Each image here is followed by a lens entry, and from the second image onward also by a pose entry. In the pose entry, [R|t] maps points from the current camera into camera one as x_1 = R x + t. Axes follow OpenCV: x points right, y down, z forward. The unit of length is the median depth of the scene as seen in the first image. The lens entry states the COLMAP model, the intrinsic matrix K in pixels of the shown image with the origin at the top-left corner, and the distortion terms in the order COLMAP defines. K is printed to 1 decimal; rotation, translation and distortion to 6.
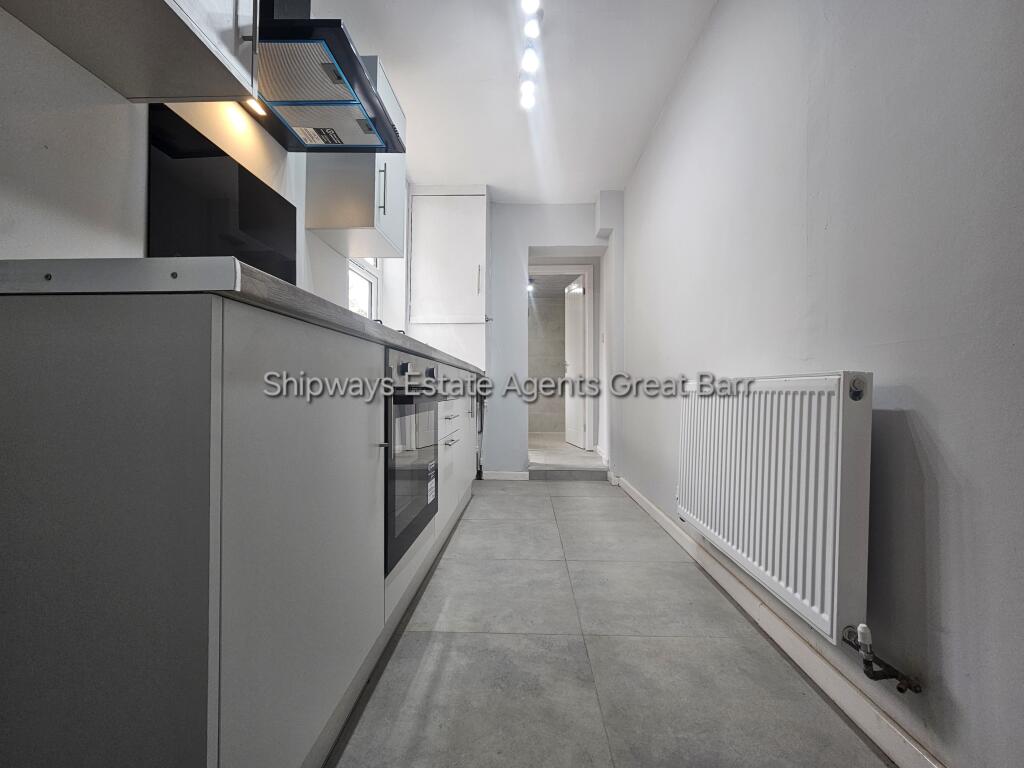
lens RADIAL K [[430.8, 0, 511.1], [0, 430.8, 380.7], [0, 0, 1]] dist [-0.000394, 0.000992]
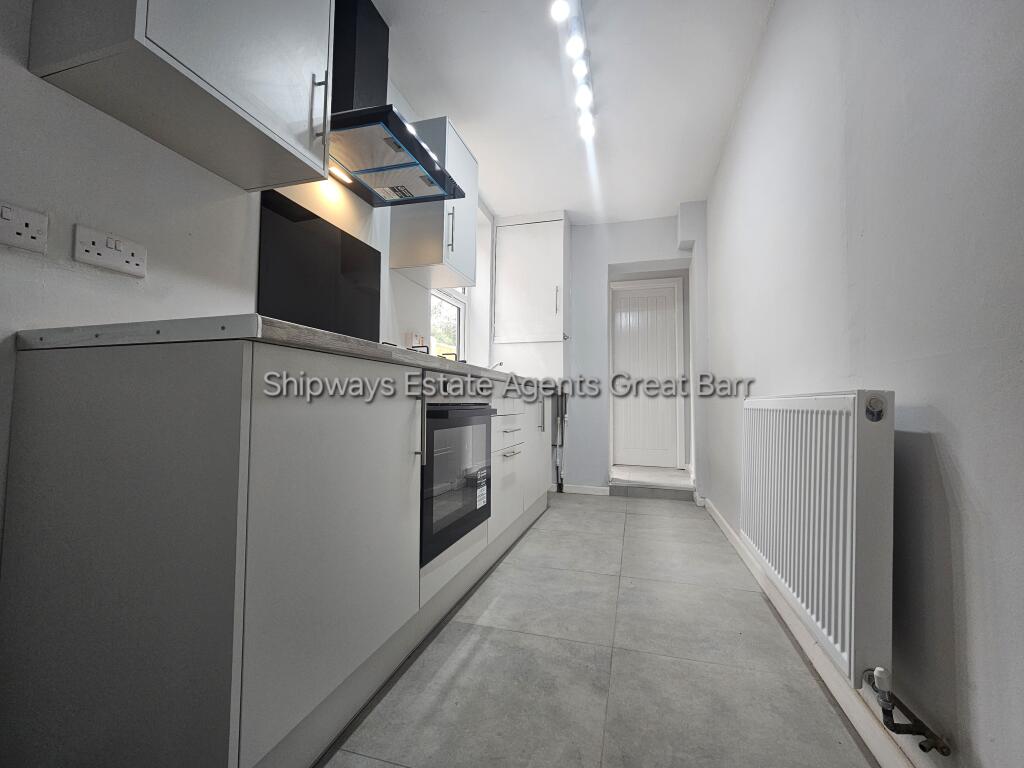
lens RADIAL K [[424.0, 0, 513.4], [0, 424.0, 381.7], [0, 0, 1]] dist [0.000907, 0.000528]
pose [[0.969194, -0.007085, -0.246197, 0.168013], [-0.000872, 0.999481, -0.032196, -0.005579], [0.246297, 0.031418, 0.968685, -0.045649]]
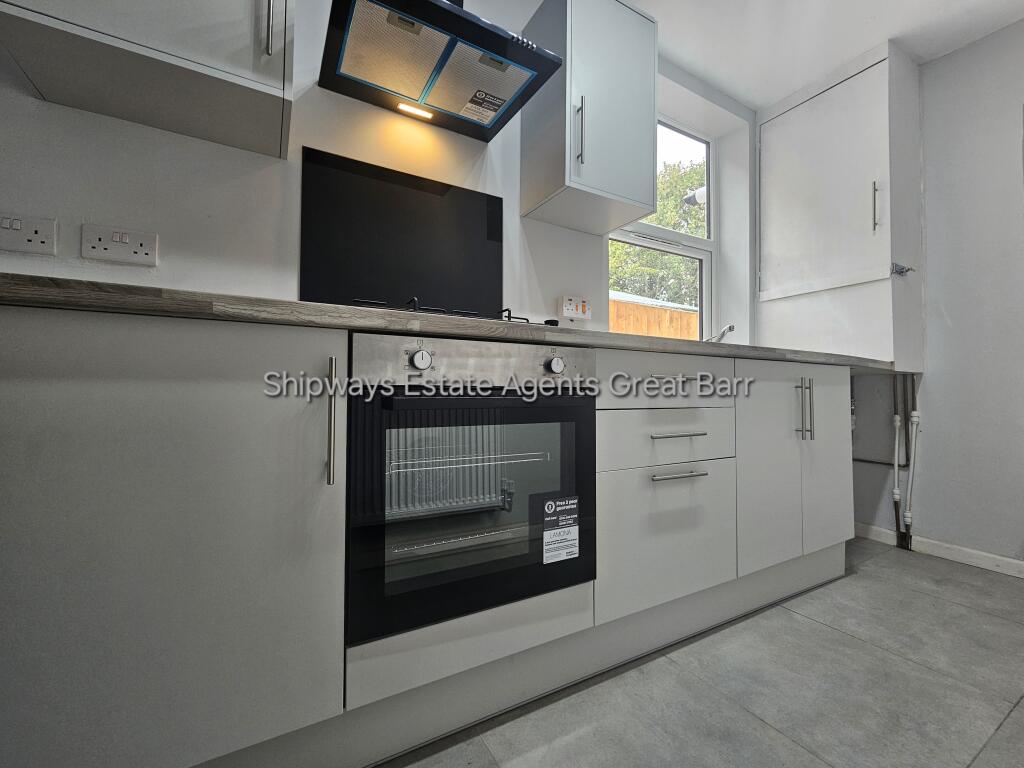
lens RADIAL K [[426.2, 0, 516.4], [0, 426.2, 380.9], [0, 0, 1]] dist [-0.000732, 0.000510]
pose [[0.530550, -0.021578, -0.847379, 0.341759], [0.012393, 0.999767, -0.017698, 0.017037], [0.847563, -0.001112, 0.530694, 0.611023]]
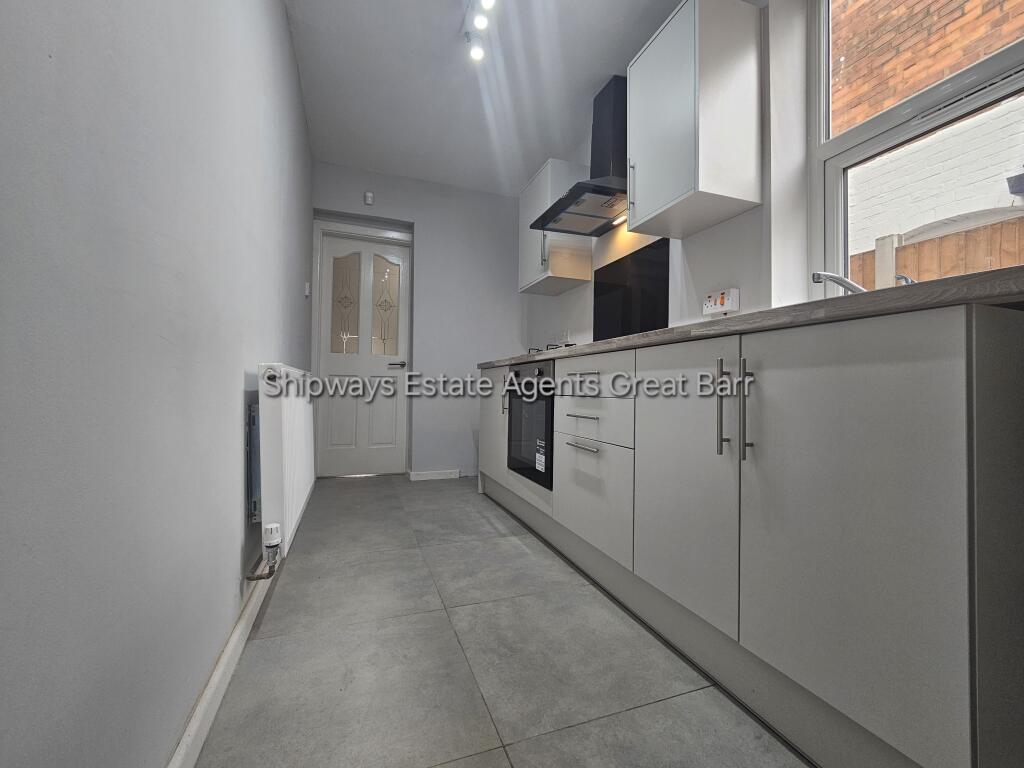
lens RADIAL K [[433.8, 0, 512.0], [0, 433.8, 384.0], [0, 0, 1]] dist [-0.000454, 0.001140]
pose [[-0.925809, -0.022943, -0.377294, 0.397769], [-0.011898, 0.999430, -0.031581, 0.063429], [0.377803, -0.024749, -0.925555, 2.225184]]
